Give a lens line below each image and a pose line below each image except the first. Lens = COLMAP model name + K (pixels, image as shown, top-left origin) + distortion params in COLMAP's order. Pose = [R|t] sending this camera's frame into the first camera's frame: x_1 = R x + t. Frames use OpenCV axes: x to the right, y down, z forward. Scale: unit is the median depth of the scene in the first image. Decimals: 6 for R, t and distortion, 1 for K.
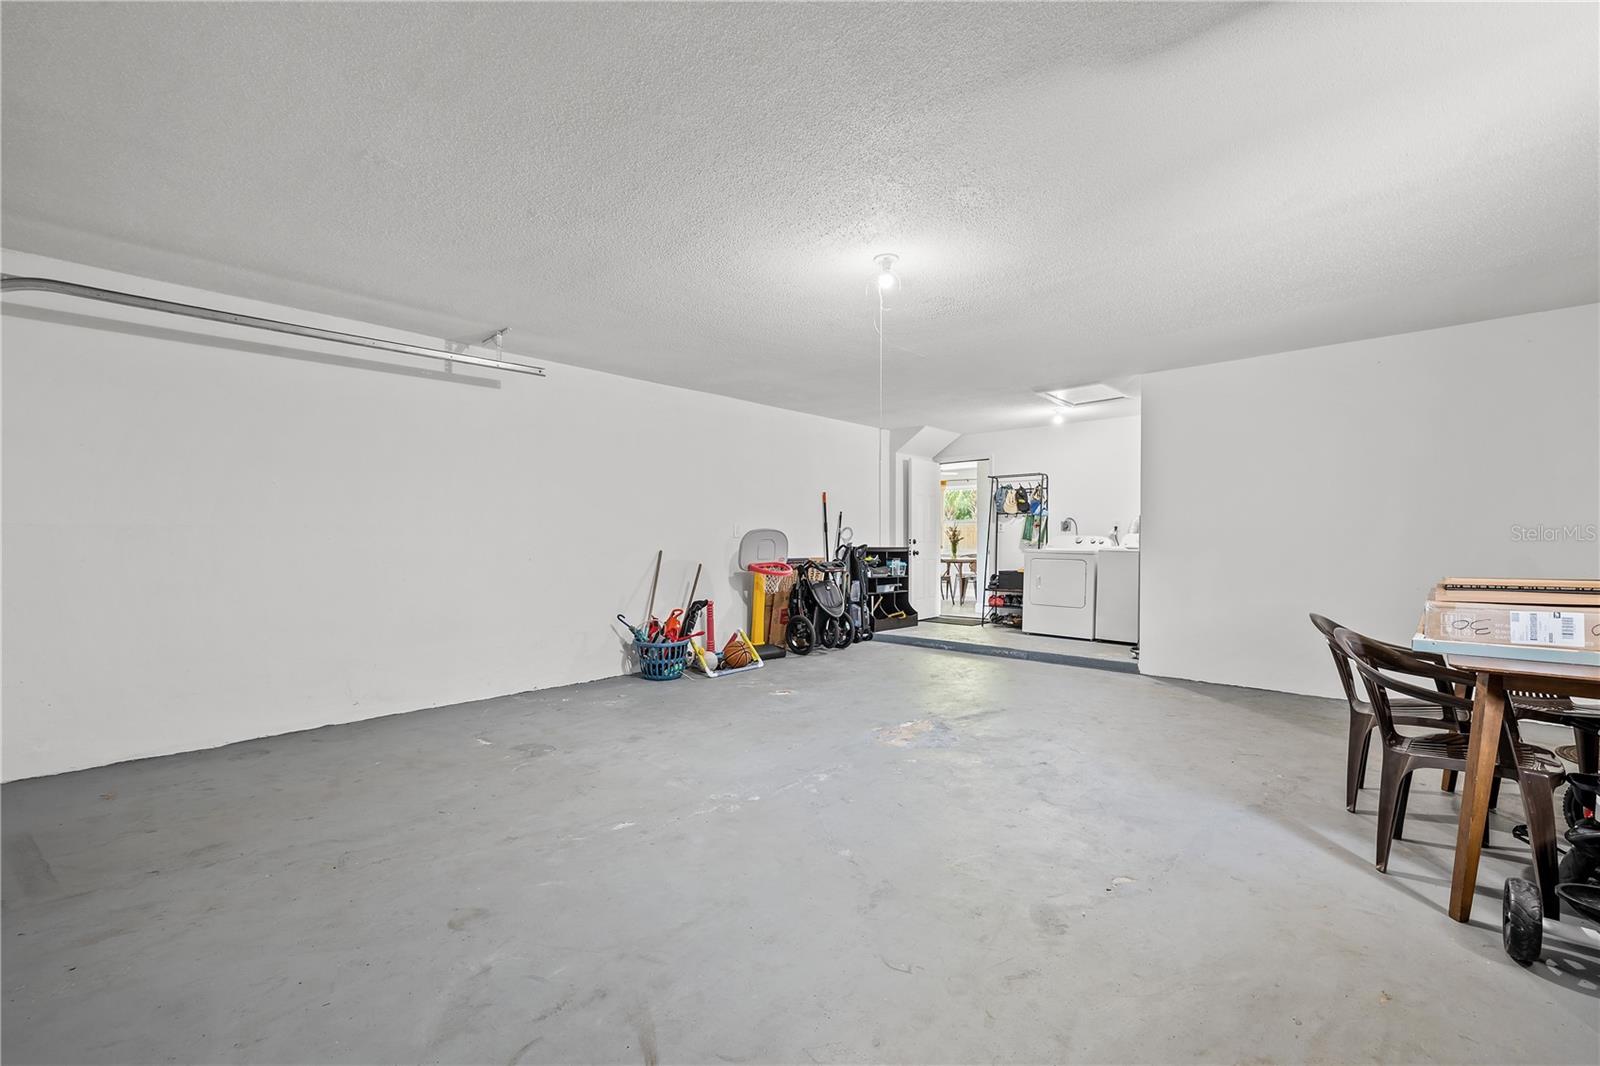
lens RADIAL K [[678.9, 0, 796.3], [0, 678.9, 543.0], [0, 0, 1]] dist [0.000063, 0.000147]
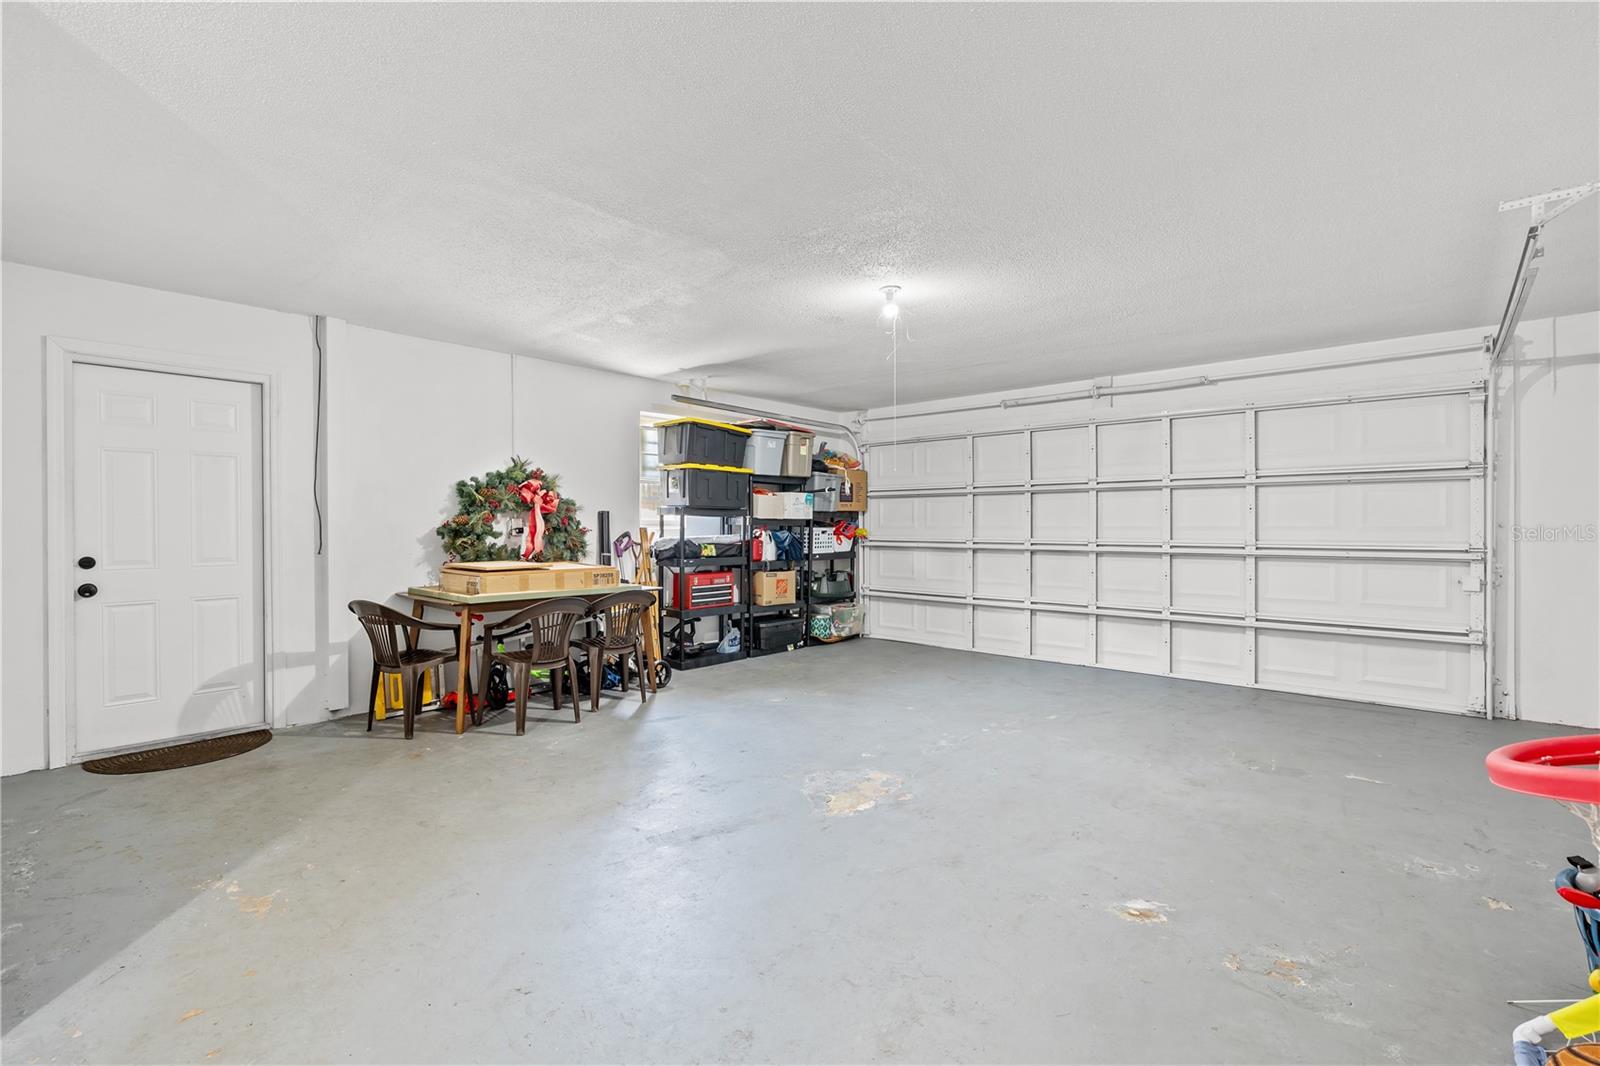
lens RADIAL K [[706.2, 0, 832.0], [0, 706.2, 526.1], [0, 0, 1]] dist [-0.003084, -0.000211]
pose [[-0.997618, 0.000345, -0.068983, 0.269505], [-0.000170, 0.999972, 0.007460, -0.032076], [0.068983, 0.007454, -0.997590, 1.881920]]
